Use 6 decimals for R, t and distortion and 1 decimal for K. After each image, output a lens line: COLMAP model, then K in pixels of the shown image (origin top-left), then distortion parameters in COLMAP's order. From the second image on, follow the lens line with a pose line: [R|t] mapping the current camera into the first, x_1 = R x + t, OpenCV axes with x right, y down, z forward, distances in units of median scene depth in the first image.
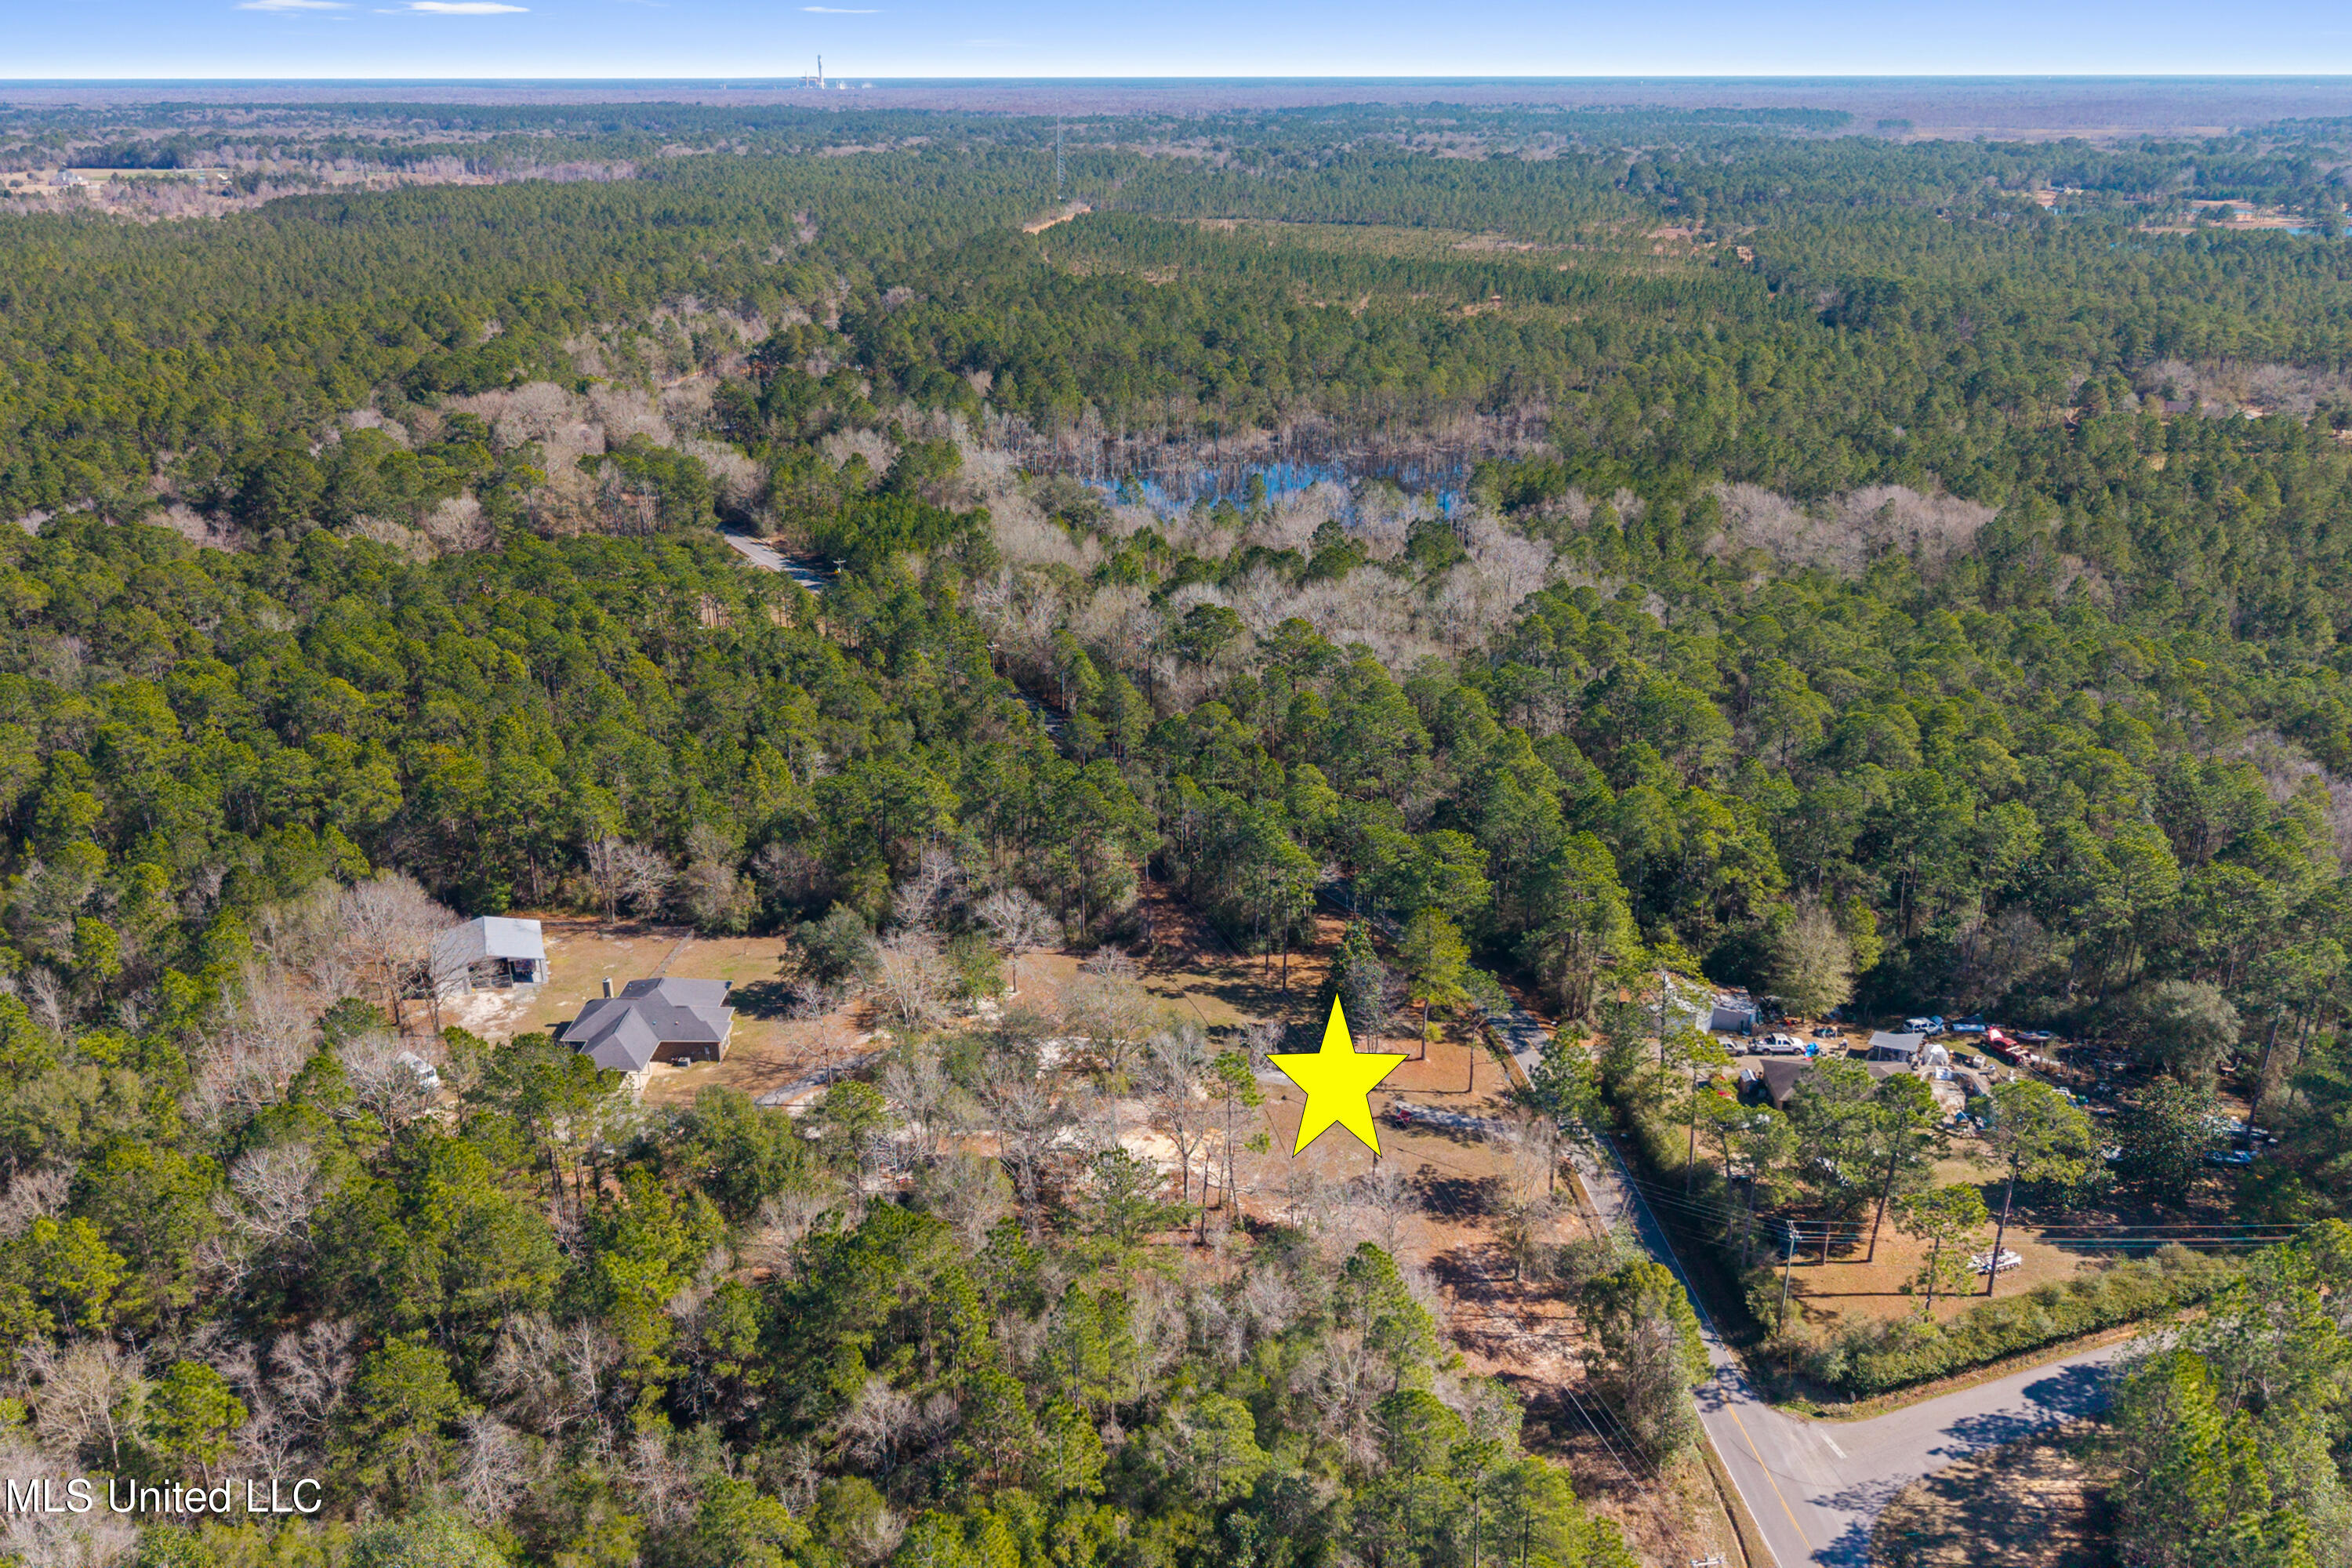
lens RADIAL K [[1631.9, 0, 1176.0], [0, 1631.9, 784.0], [0, 0, 1]] dist [0.034672, -0.039815]
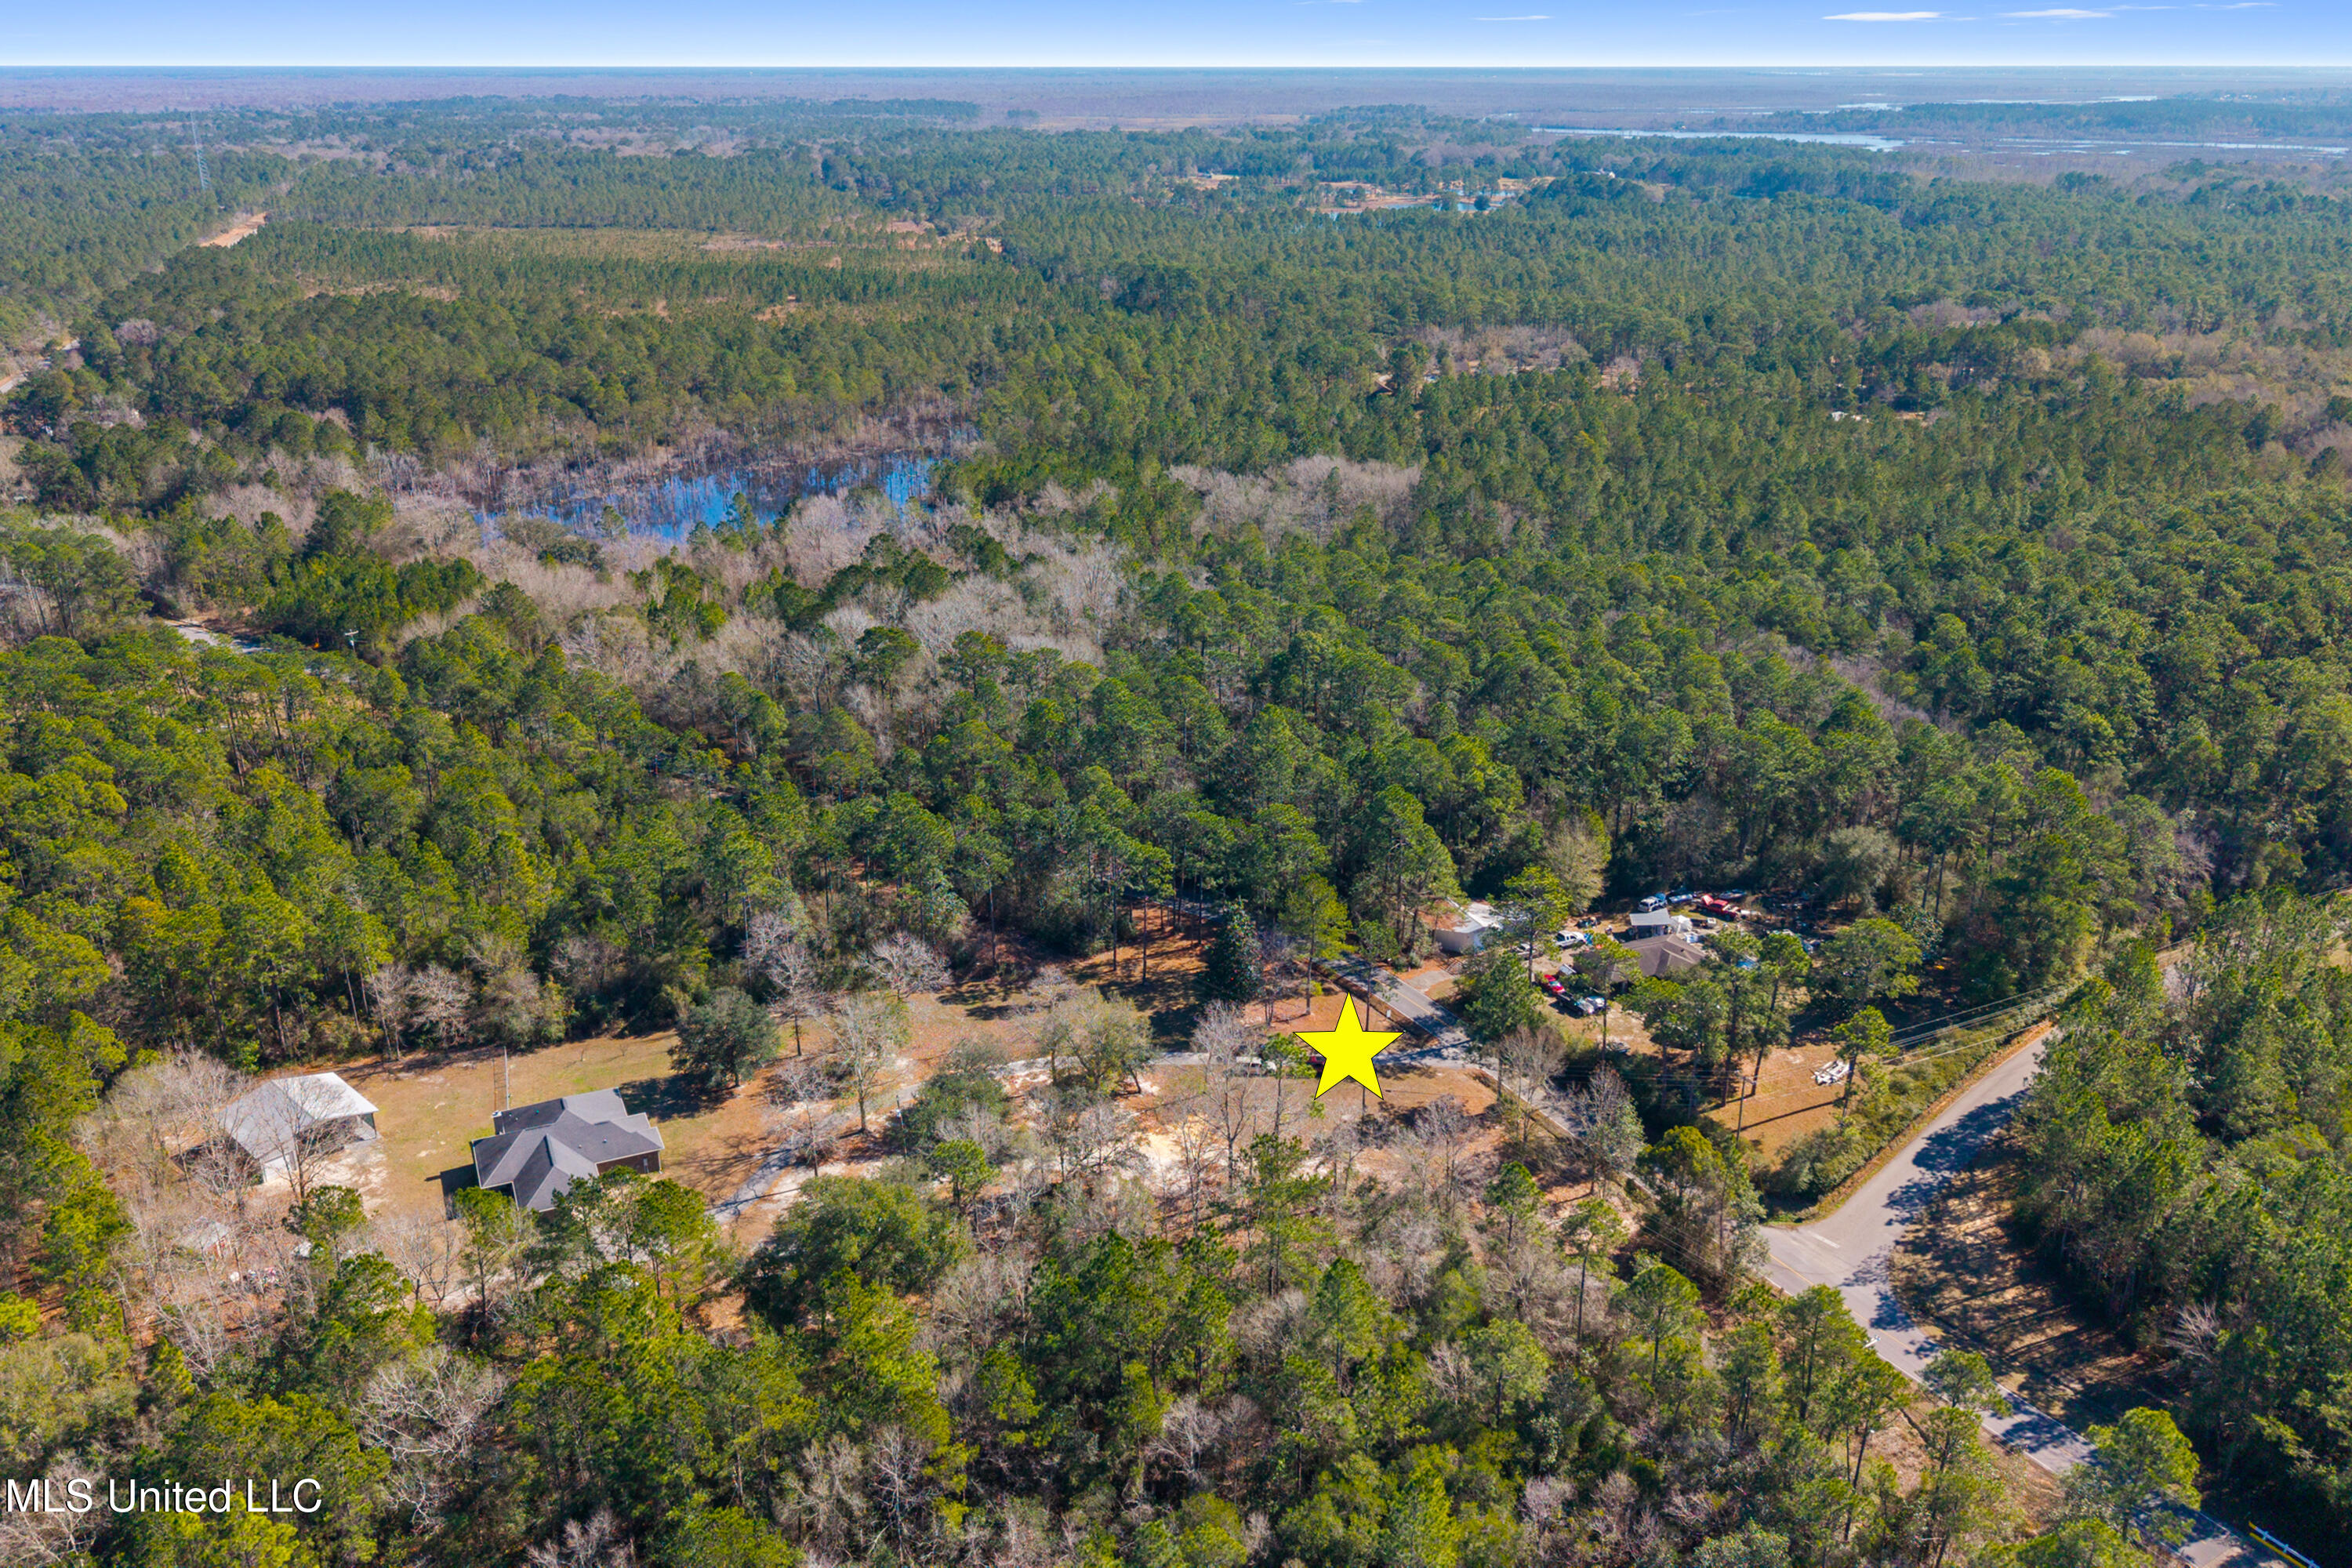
lens RADIAL K [[1623.7, 0, 1176.0], [0, 1623.7, 784.0], [0, 0, 1]] dist [0.006196, -0.002729]
pose [[0.921328, -0.154881, 0.356605, -0.279473], [0.154127, 0.987573, 0.030721, -0.028656], [-0.356932, 0.026658, 0.933750, 0.023340]]
